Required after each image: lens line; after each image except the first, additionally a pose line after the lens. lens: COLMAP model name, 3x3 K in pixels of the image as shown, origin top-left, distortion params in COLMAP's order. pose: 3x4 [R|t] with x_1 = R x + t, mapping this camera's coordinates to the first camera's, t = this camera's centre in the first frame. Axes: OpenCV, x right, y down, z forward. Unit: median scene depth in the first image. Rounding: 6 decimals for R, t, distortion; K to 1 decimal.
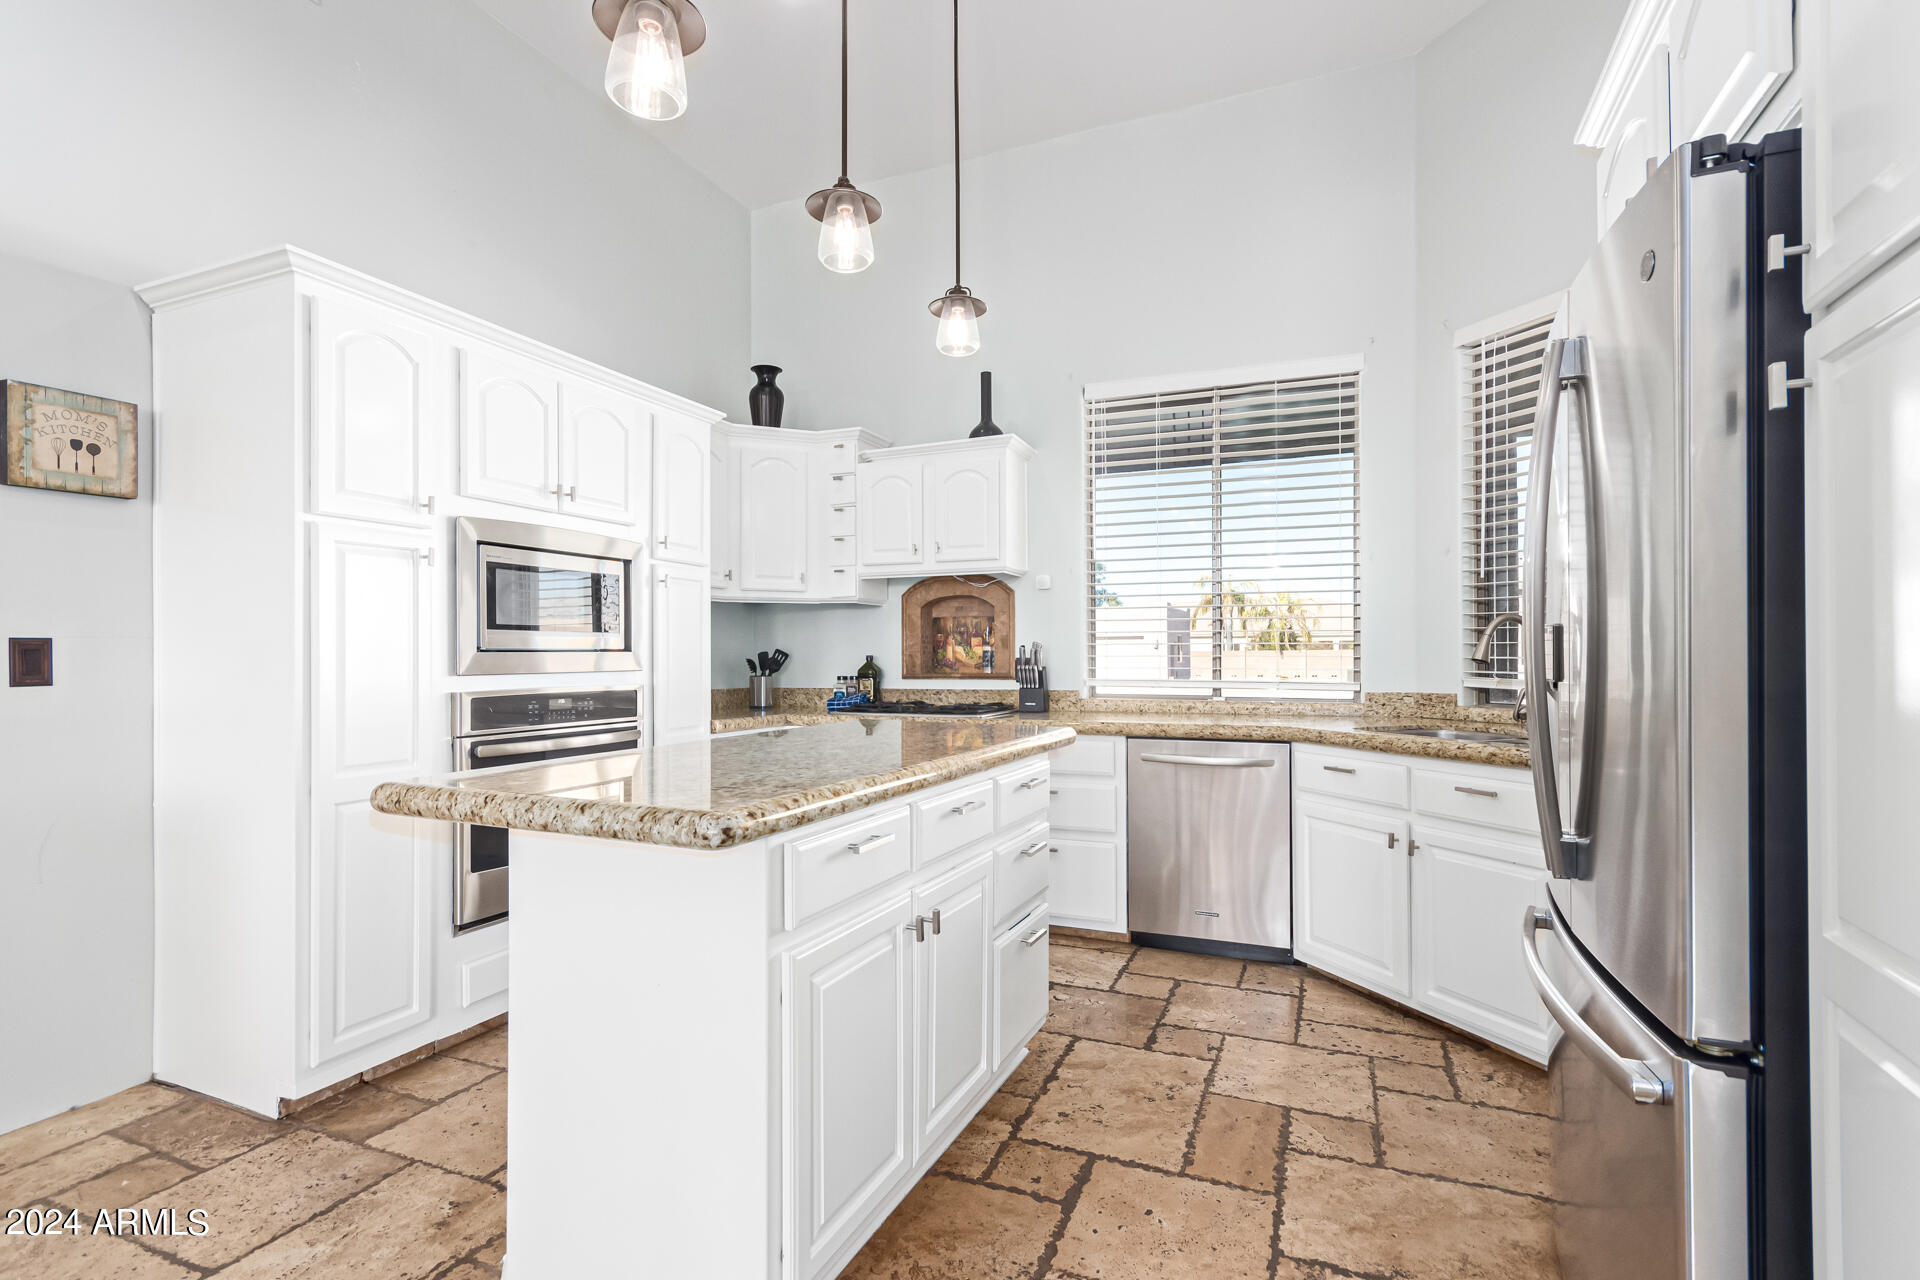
lens RADIAL K [[893.3, 0, 965.8], [0, 893.3, 647.5], [0, 0, 1]] dist [0.000976, 0.000065]
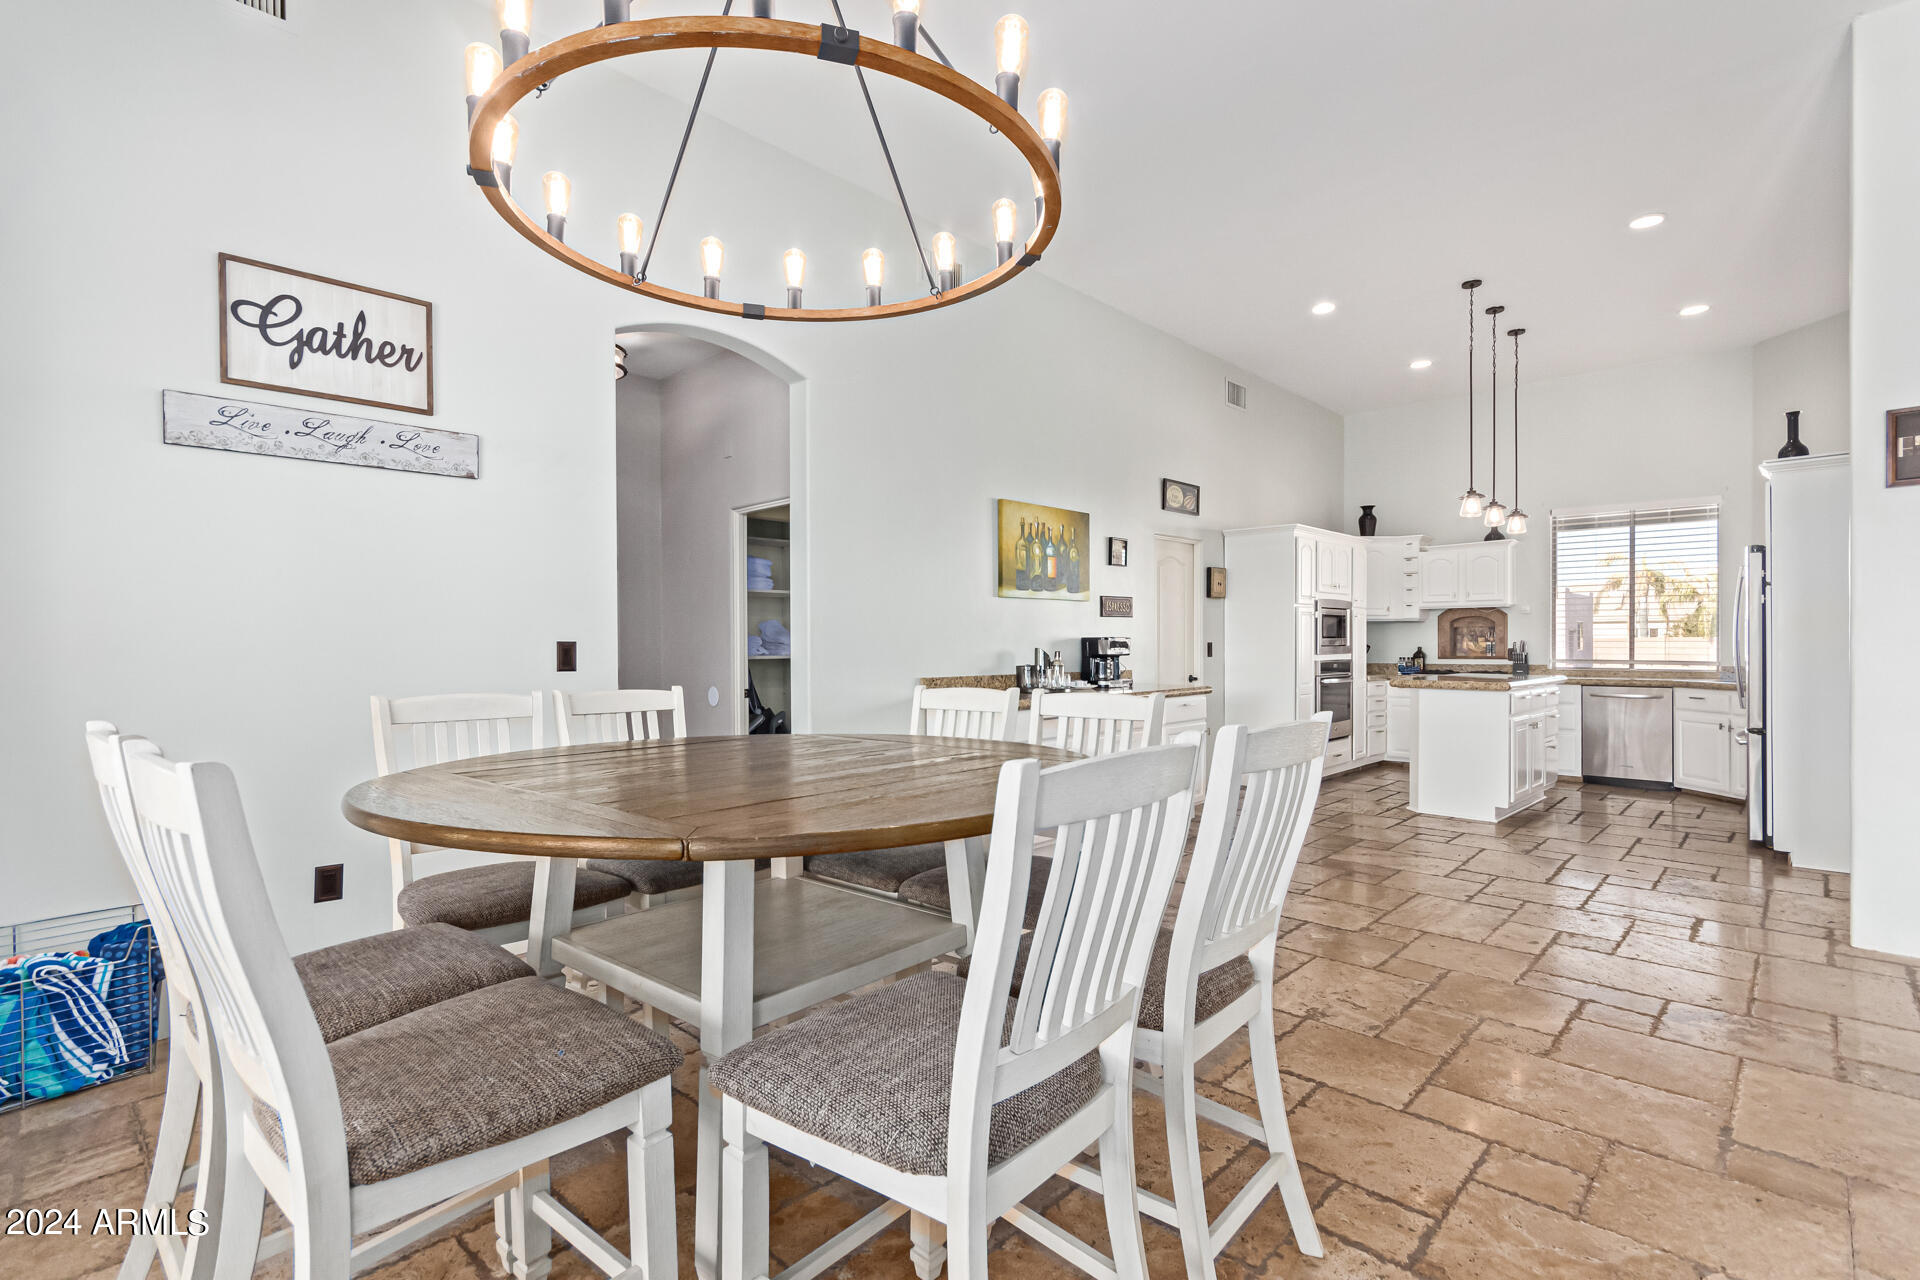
lens RADIAL K [[879.2, 0, 953.6], [0, 879.2, 649.9], [0, 0, 1]] dist [-0.000893, -0.000050]
pose [[0.929062, 0.005445, -0.369884, -0.360764], [0.001838, 0.999811, 0.019335, -0.024824], [0.369919, -0.018644, 0.928877, -1.240514]]
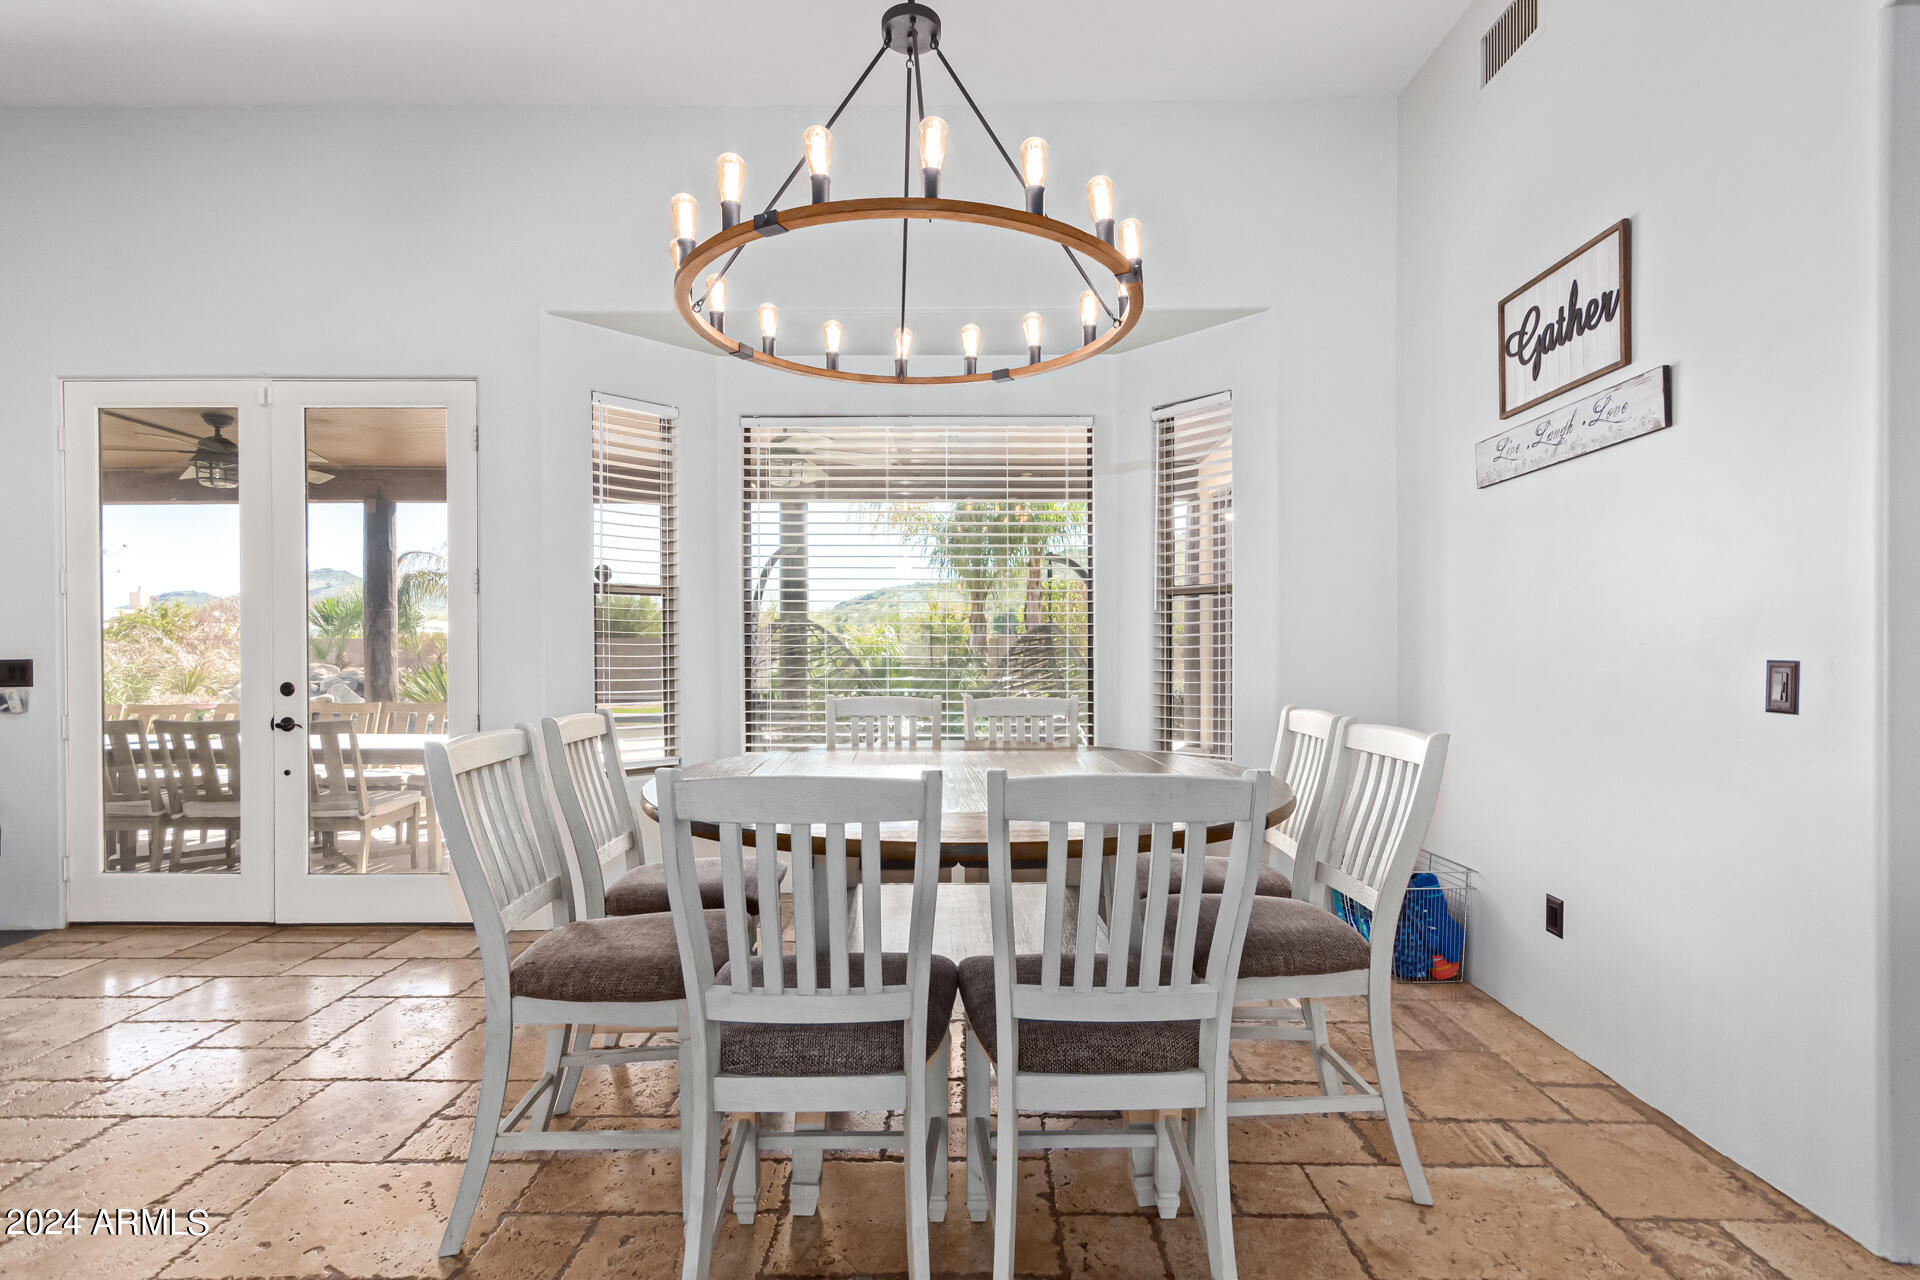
lens RADIAL K [[893.3, 0, 965.8], [0, 893.3, 647.5], [0, 0, 1]] dist [0.000976, 0.000065]
pose [[-0.919000, 0.001561, -0.394253, -0.422419], [0.006722, 0.999909, -0.011710, -0.022038], [0.394199, -0.013411, -0.918927, -0.367044]]
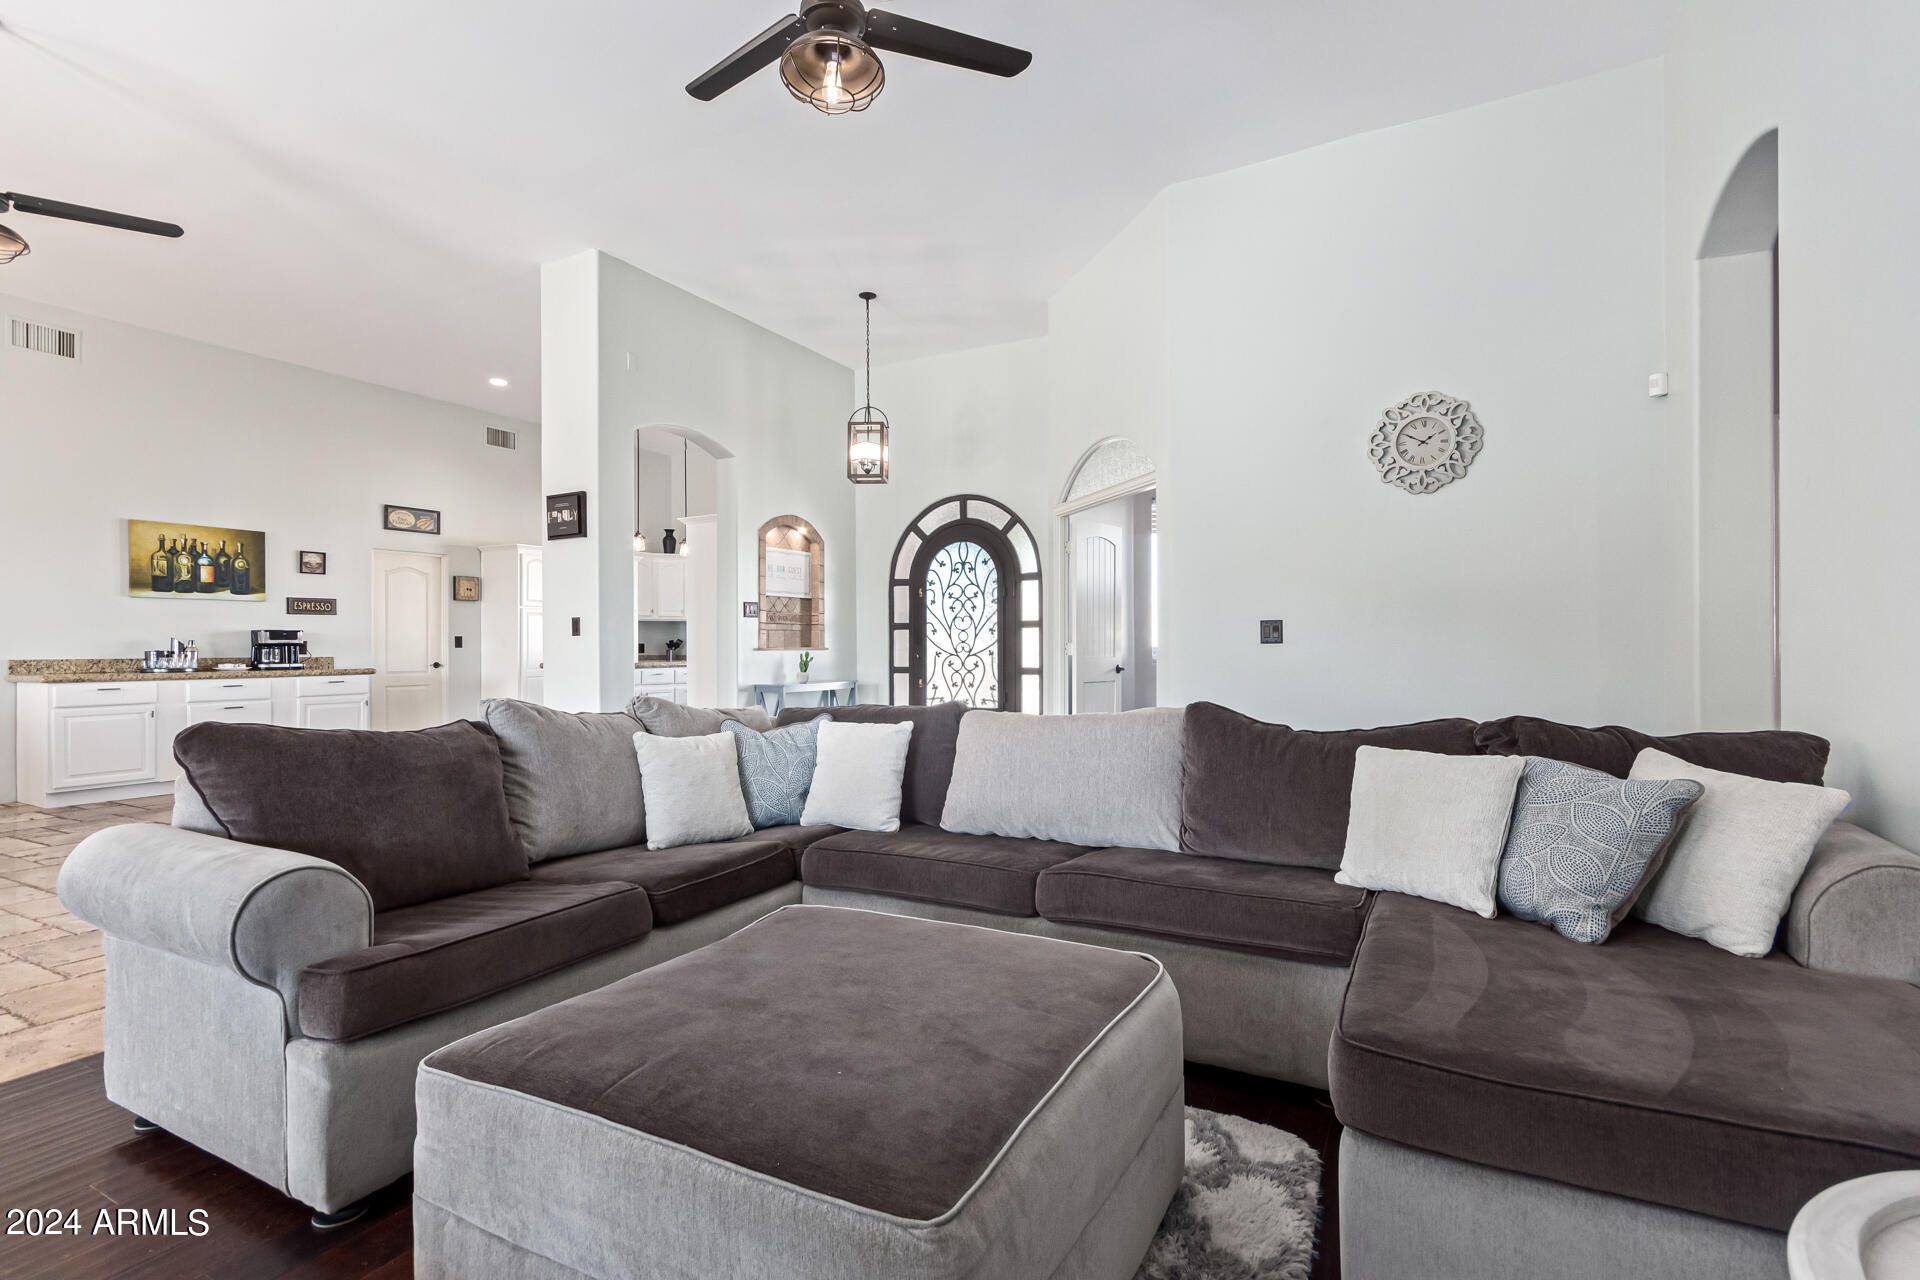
lens RADIAL K [[893.3, 0, 965.8], [0, 893.3, 647.5], [0, 0, 1]] dist [0.000976, 0.000065]
pose [[0.995898, -0.002081, -0.090454, 0.873055], [0.003121, 0.999931, 0.011359, 0.001073], [0.090425, -0.011595, 0.995836, -1.517080]]
